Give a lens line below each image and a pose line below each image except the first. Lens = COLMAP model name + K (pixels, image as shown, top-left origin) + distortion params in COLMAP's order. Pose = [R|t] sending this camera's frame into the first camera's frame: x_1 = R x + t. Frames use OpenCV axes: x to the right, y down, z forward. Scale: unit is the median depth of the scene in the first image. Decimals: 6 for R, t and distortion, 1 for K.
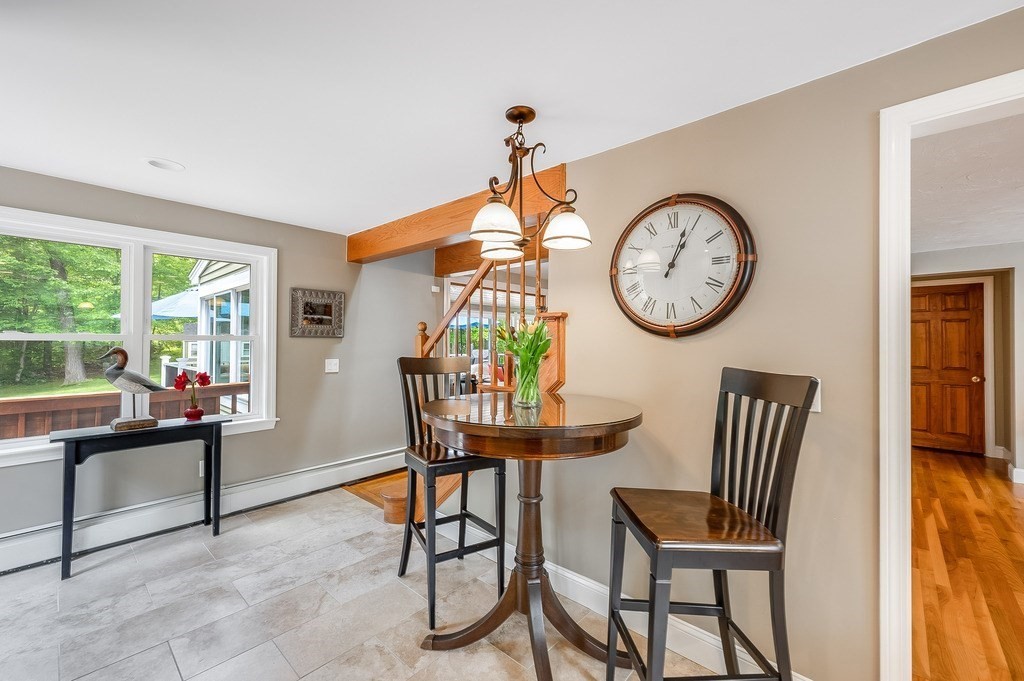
lens RADIAL K [[417.5, 0, 513.2], [0, 417.5, 337.9], [0, 0, 1]] dist [0.009224, -0.000086]
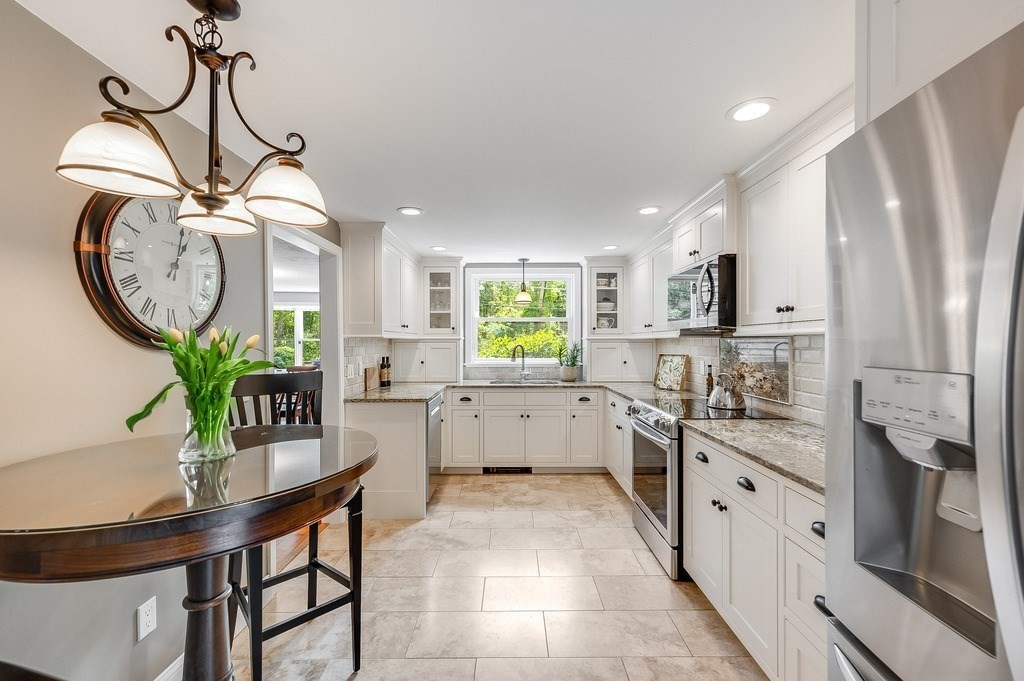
lens RADIAL K [[420.5, 0, 511.6], [0, 420.5, 342.3], [0, 0, 1]] dist [0.001392, 0.000099]
pose [[-0.673459, -0.007227, 0.739189, -0.554160], [-0.010995, 0.999940, -0.000242, -0.016529], [-0.739143, -0.008290, -0.673498, 0.794138]]
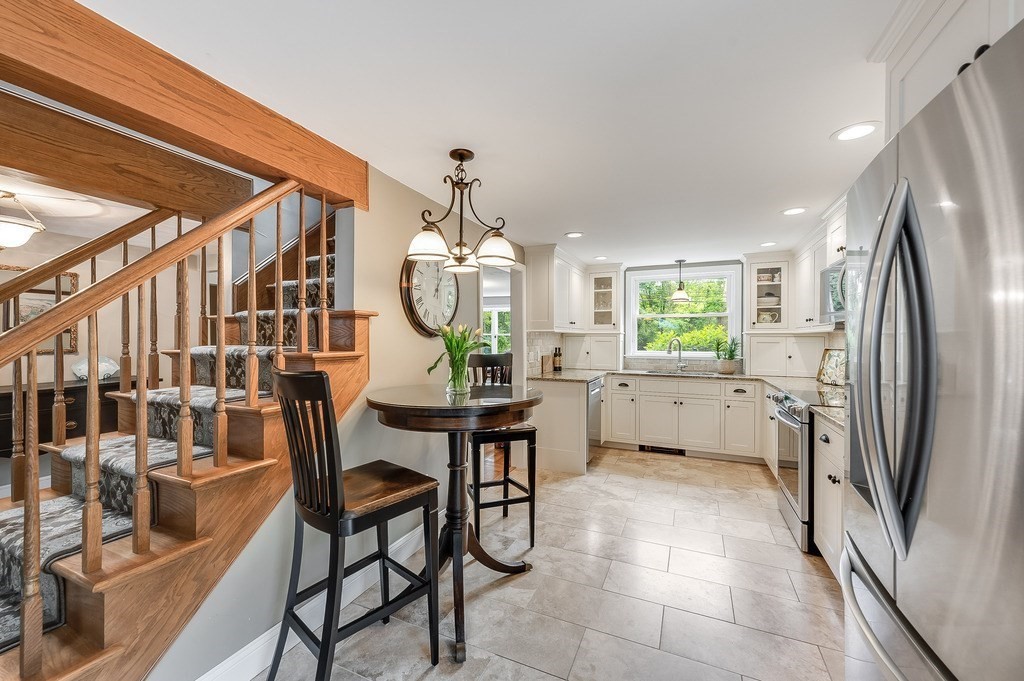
lens RADIAL K [[404.8, 0, 509.1], [0, 404.8, 339.0], [0, 0, 1]] dist [0.001292, 0.000015]
pose [[-0.305143, -0.011627, 0.952236, -0.839171], [-0.015261, 0.999857, 0.007318, -0.006779], [-0.952184, -0.012298, -0.305277, 0.890546]]
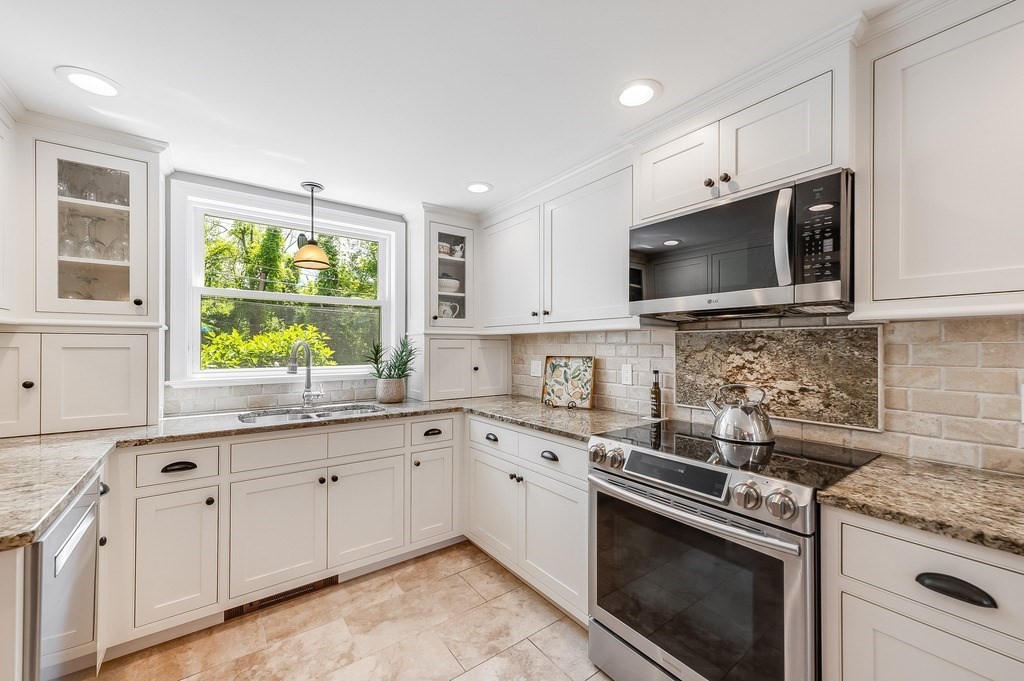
lens RADIAL K [[404.7, 0, 509.9], [0, 404.7, 344.8], [0, 0, 1]] dist [0.004635, 0.000138]
pose [[-0.980768, -0.008839, 0.194975, 0.151397], [-0.011102, 0.999883, -0.010520, 0.005340], [-0.194859, -0.012482, -0.980752, 0.351647]]
